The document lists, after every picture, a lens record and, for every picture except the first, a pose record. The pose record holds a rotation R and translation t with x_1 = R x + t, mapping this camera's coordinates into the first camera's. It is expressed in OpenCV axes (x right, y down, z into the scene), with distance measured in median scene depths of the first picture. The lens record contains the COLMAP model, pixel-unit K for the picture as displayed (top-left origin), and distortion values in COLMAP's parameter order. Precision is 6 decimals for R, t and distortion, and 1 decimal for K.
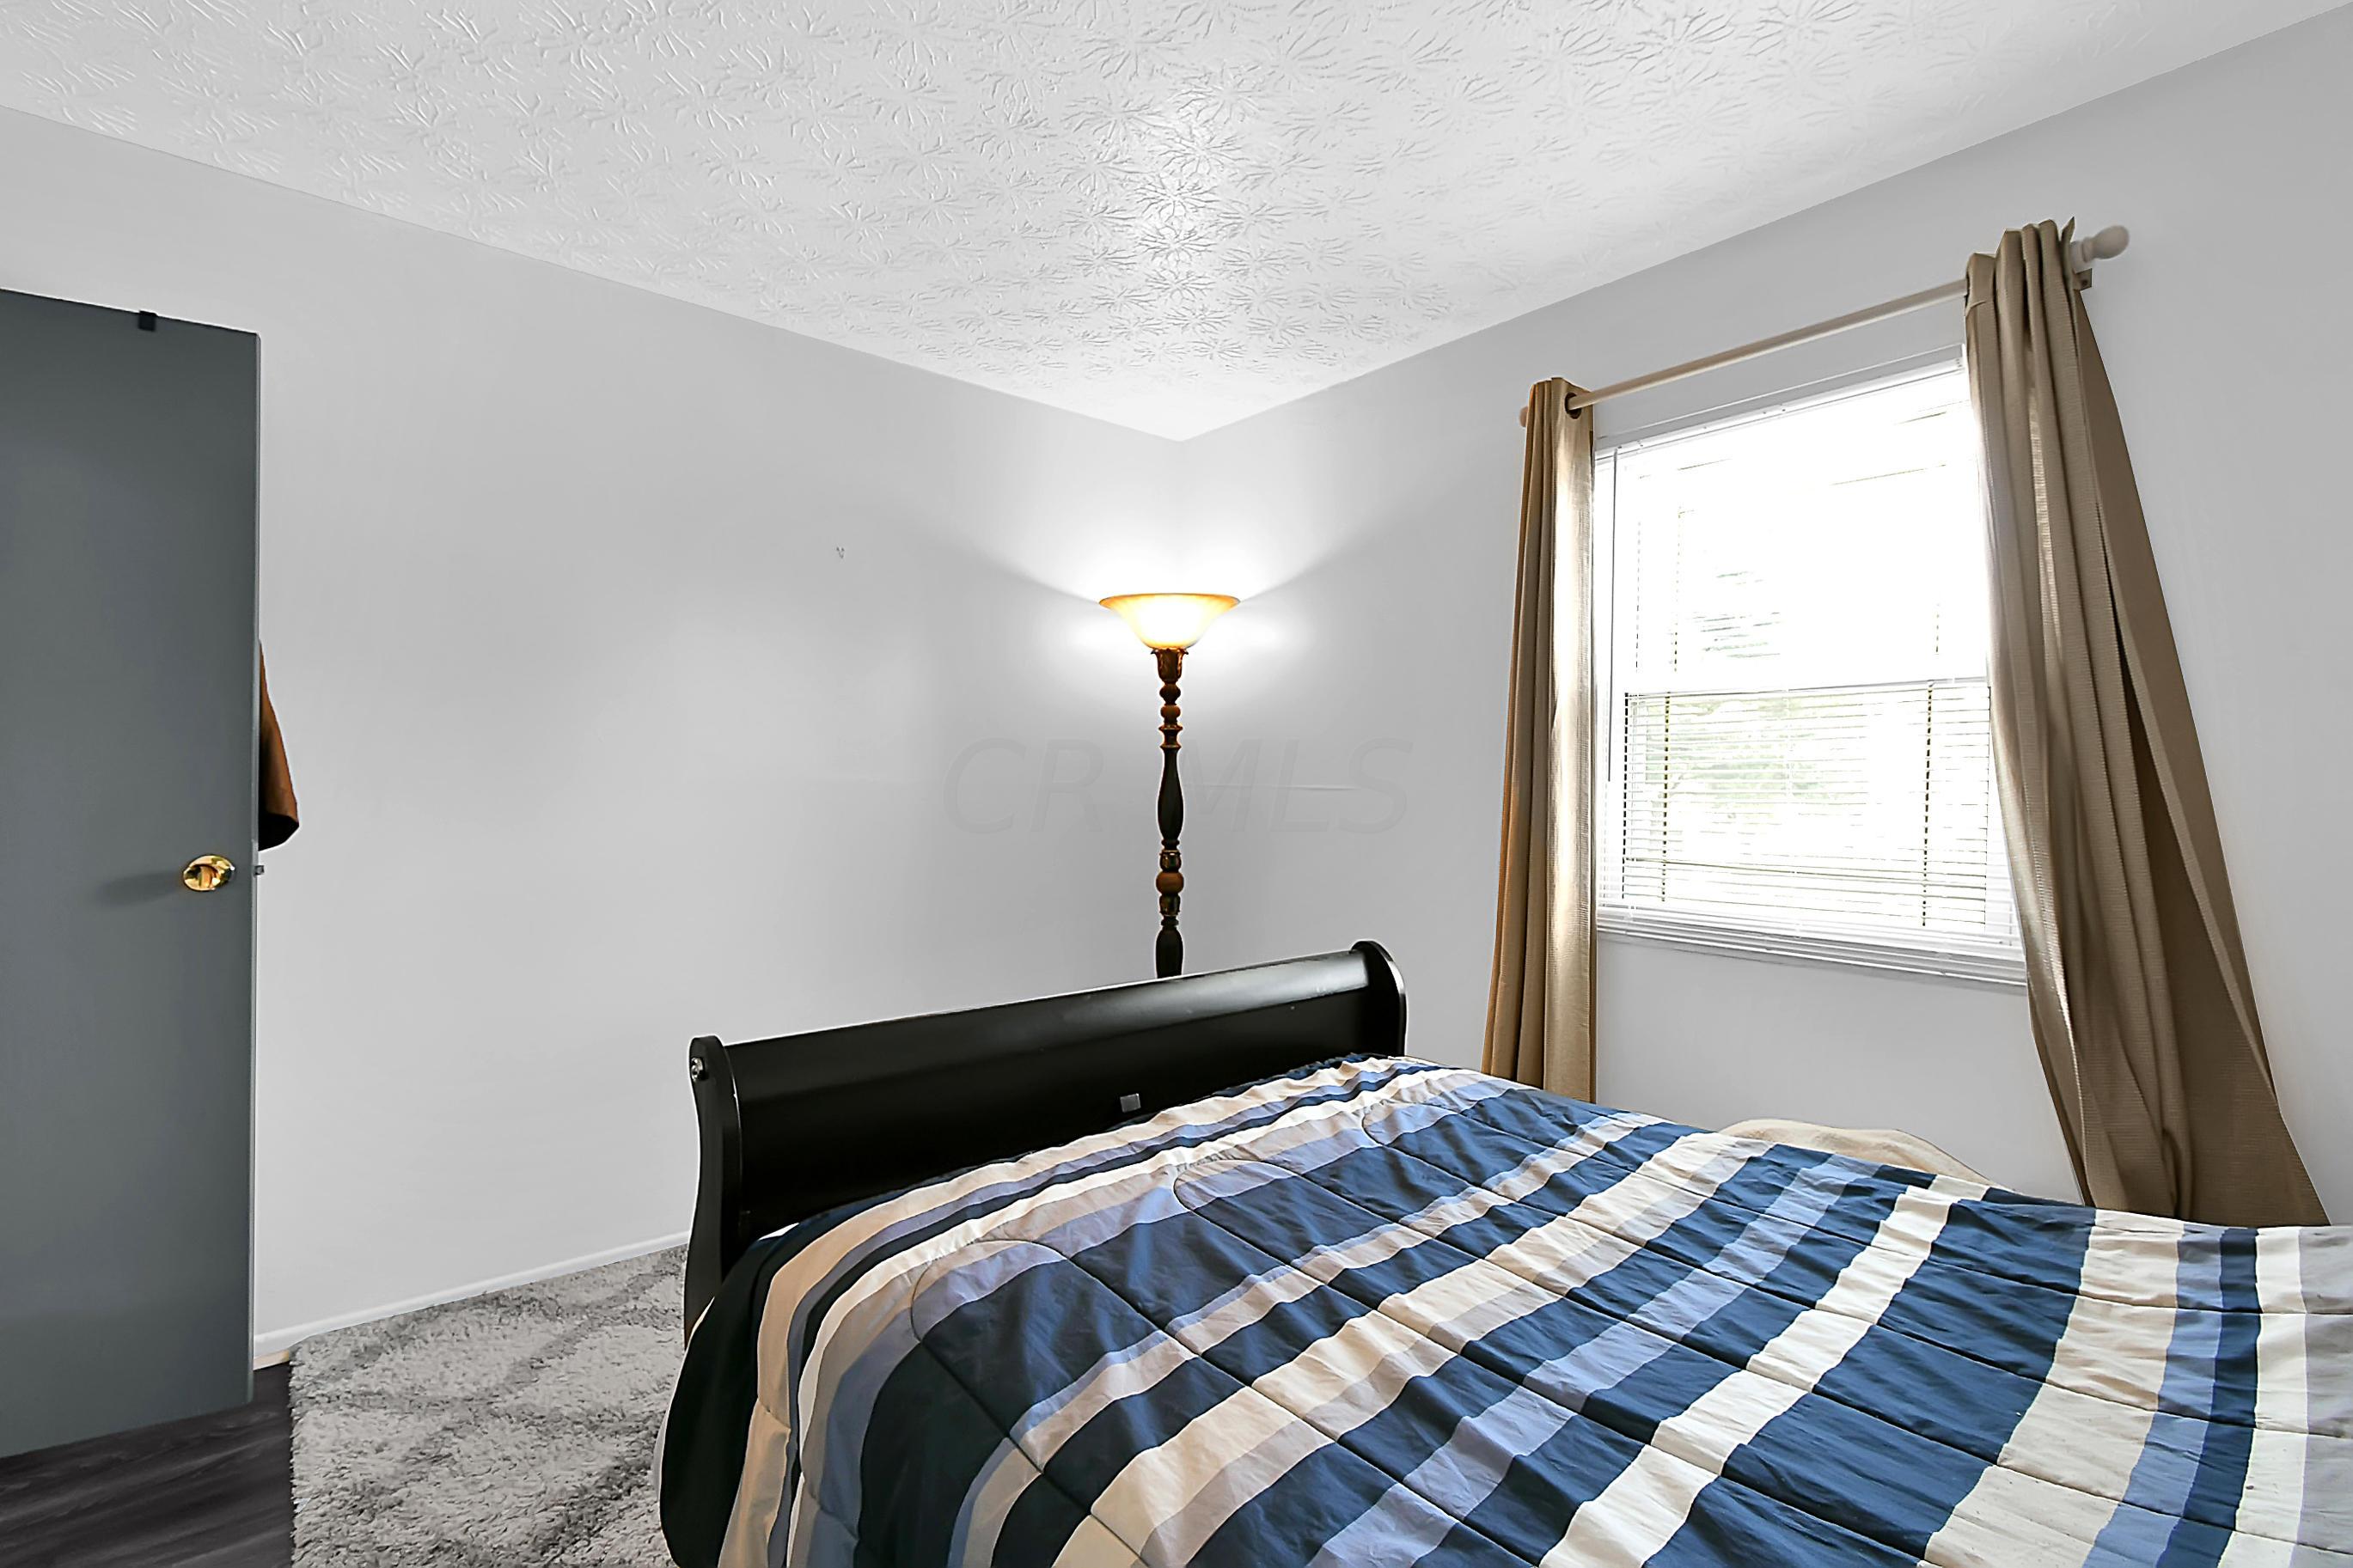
lens RADIAL K [[1071.4, 0, 1176.5], [0, 1071.4, 784.0], [0, 0, 1]] dist [0.000525, 0.000050]
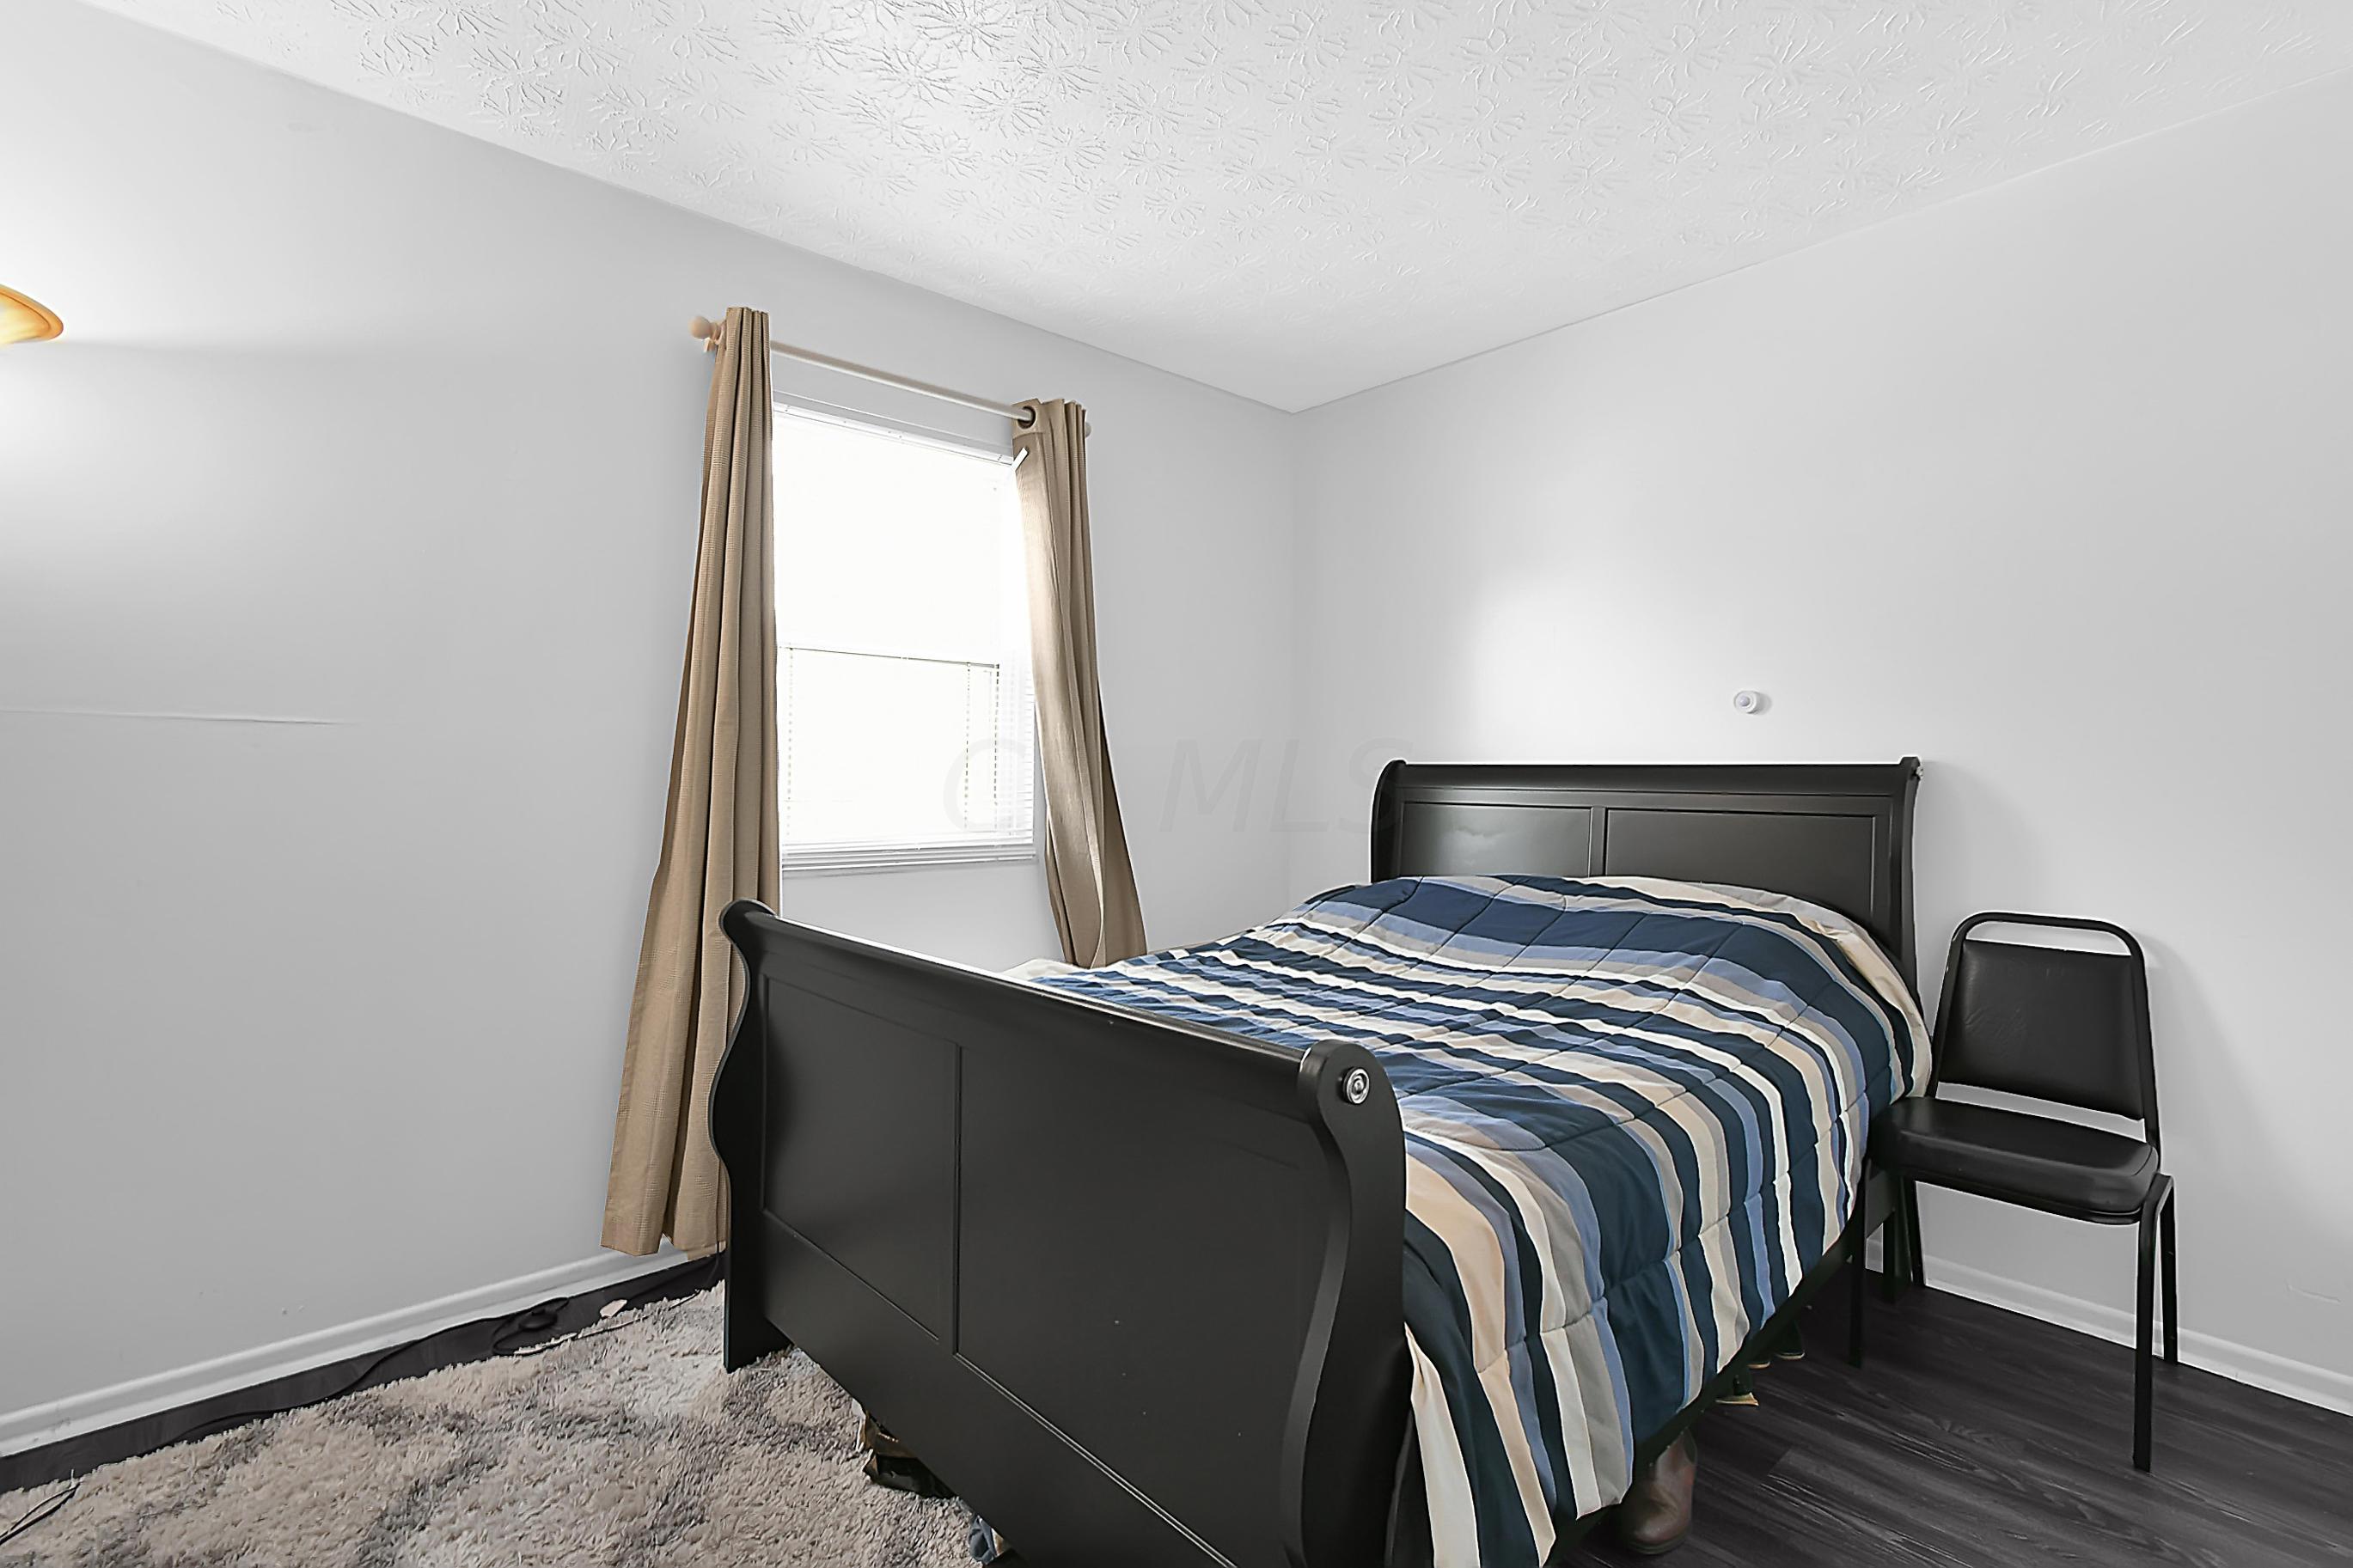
lens RADIAL K [[1071.4, 0, 1176.5], [0, 1071.4, 784.0], [0, 0, 1]] dist [0.000525, 0.000050]
pose [[-0.059007, -0.013572, 0.998165, -0.792487], [-0.018415, 0.999752, 0.012505, 0.045316], [-0.998088, -0.017643, -0.059242, 0.817773]]
